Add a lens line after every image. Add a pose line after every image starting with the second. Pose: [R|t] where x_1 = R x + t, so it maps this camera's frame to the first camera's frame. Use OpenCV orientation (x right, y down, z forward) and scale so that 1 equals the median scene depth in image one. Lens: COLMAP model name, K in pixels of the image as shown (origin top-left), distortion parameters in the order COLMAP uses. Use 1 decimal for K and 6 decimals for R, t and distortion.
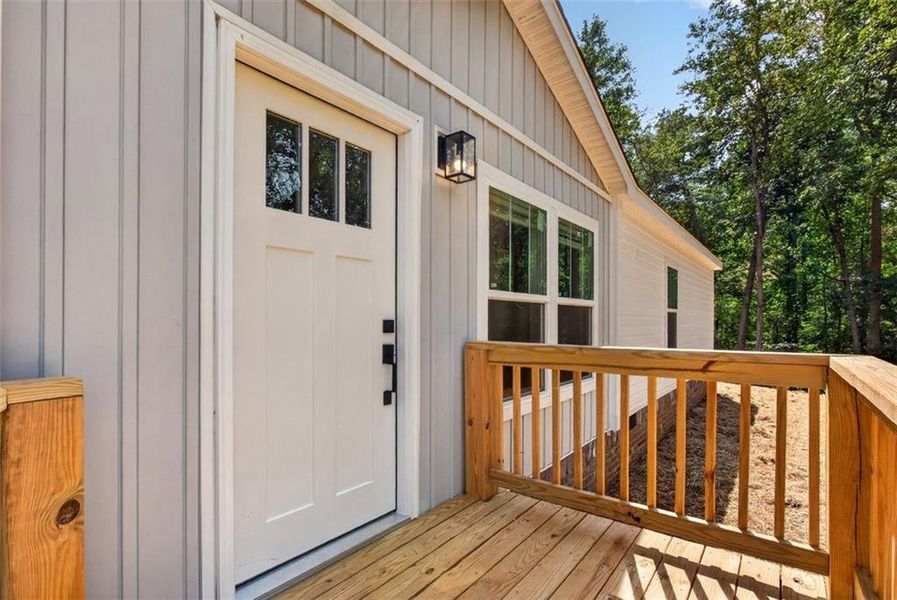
lens RADIAL K [[448.3, 0, 450.3], [0, 448.3, 325.0], [0, 0, 1]] dist [-0.006744, -0.000186]
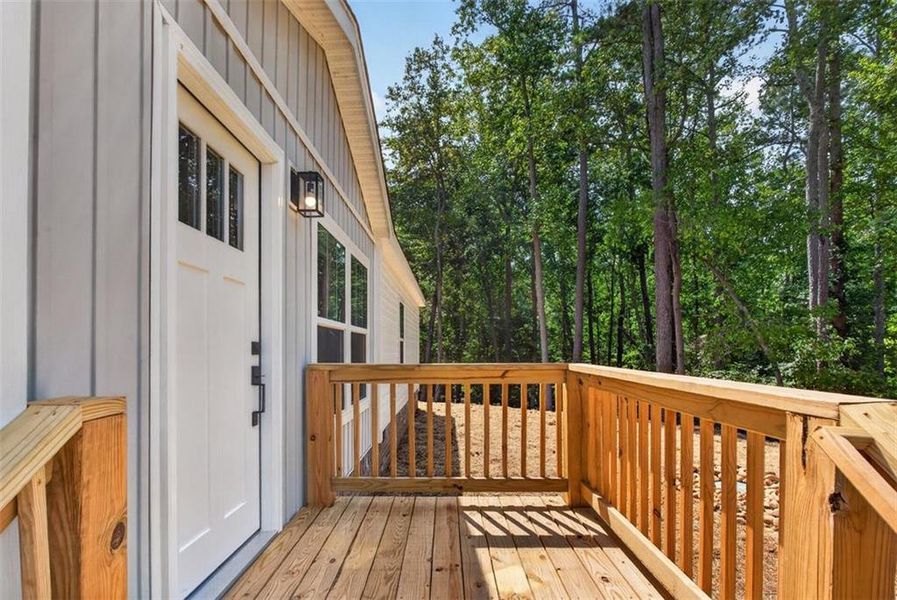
lens RADIAL K [[458.1, 0, 452.6], [0, 458.1, 349.7], [0, 0, 1]] dist [0.000379, 0.000881]
pose [[0.792254, -0.001514, 0.610190, -0.271766], [0.008353, 0.999930, -0.008364, 0.011841], [-0.610134, 0.011723, 0.792211, -0.064506]]
